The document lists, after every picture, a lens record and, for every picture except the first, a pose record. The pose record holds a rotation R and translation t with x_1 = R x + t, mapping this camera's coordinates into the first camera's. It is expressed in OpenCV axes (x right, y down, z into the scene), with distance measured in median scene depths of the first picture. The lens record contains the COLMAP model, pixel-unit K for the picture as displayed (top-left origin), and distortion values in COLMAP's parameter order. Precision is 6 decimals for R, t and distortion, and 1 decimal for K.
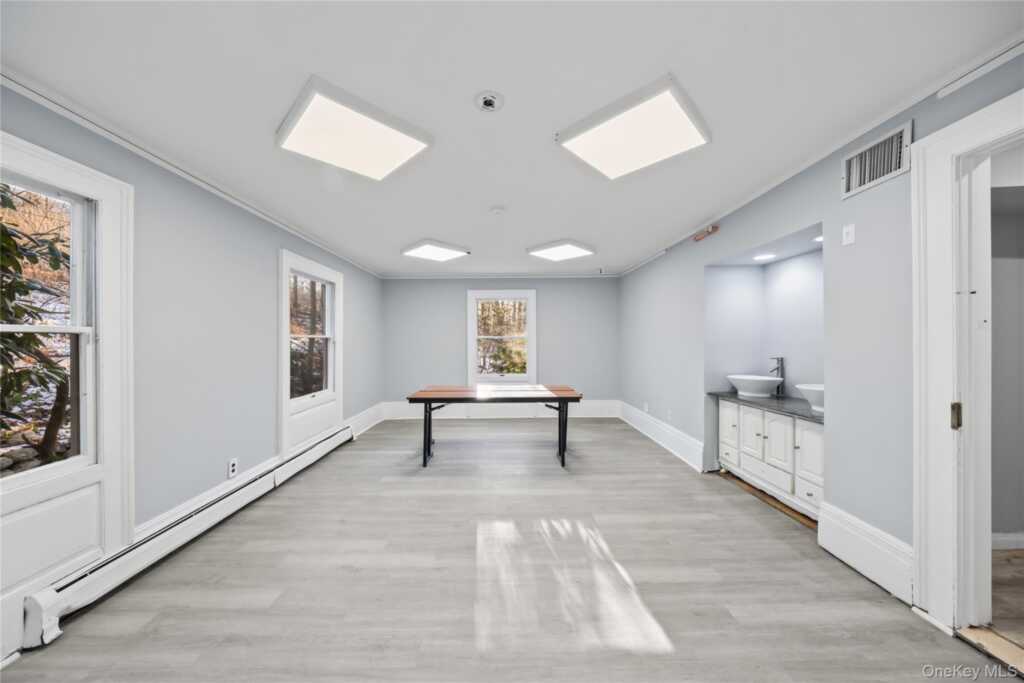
lens RADIAL K [[340.8, 0, 501.3], [0, 340.8, 342.2], [0, 0, 1]] dist [-0.005757, 0.001168]
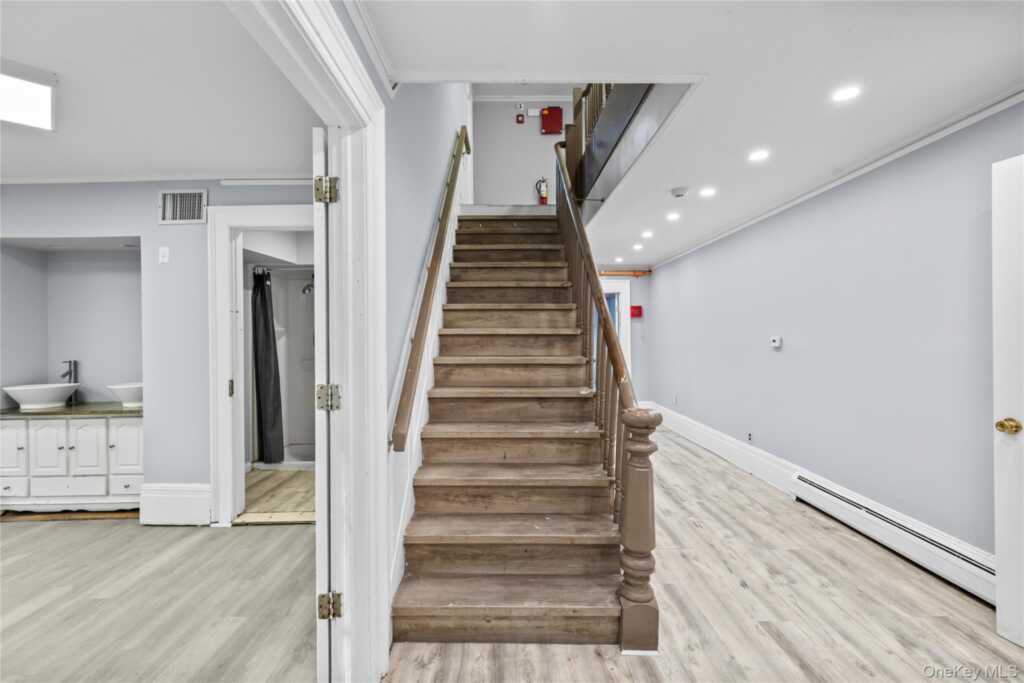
lens RADIAL K [[463.6, 0, 514.2], [0, 463.6, 341.6], [0, 0, 1]] dist [-0.005437, 0.003390]
pose [[-0.003610, -0.005097, 0.999980, -0.600972], [0.004466, 0.999977, 0.005113, -0.007815], [-0.999984, 0.004485, -0.003587, -0.235079]]
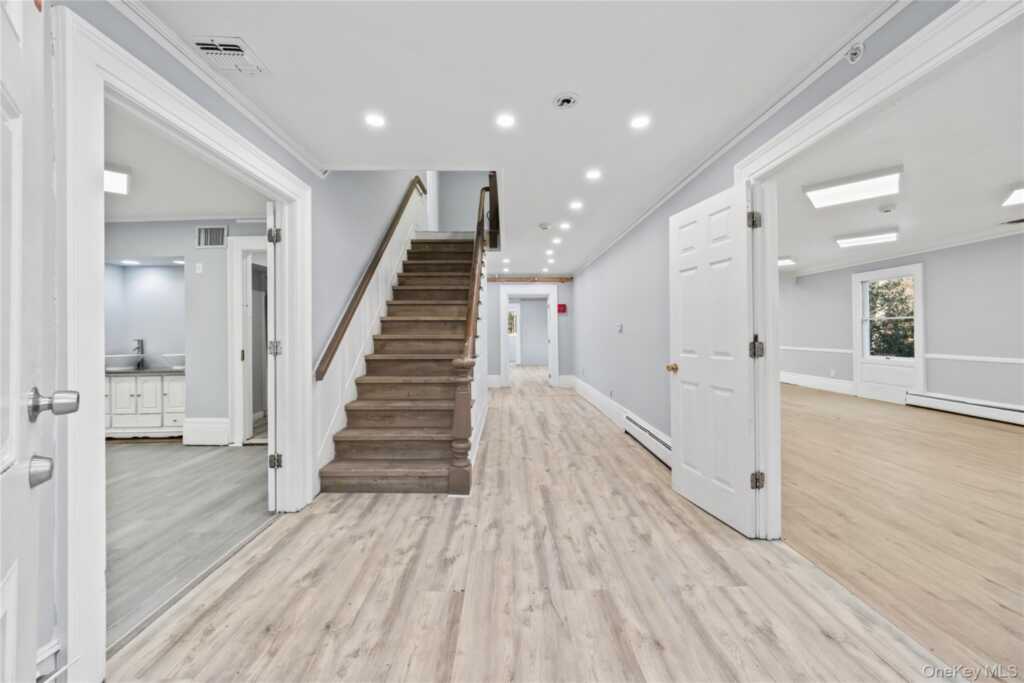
lens RADIAL K [[387.5, 0, 511.1], [0, 387.5, 334.1], [0, 0, 1]] dist [-0.000918, -0.001099]
pose [[-0.001225, 0.001877, 0.999997, -1.030532], [0.005163, 0.999985, -0.001871, 0.053281], [-0.999986, 0.005160, -0.001235, -0.662393]]
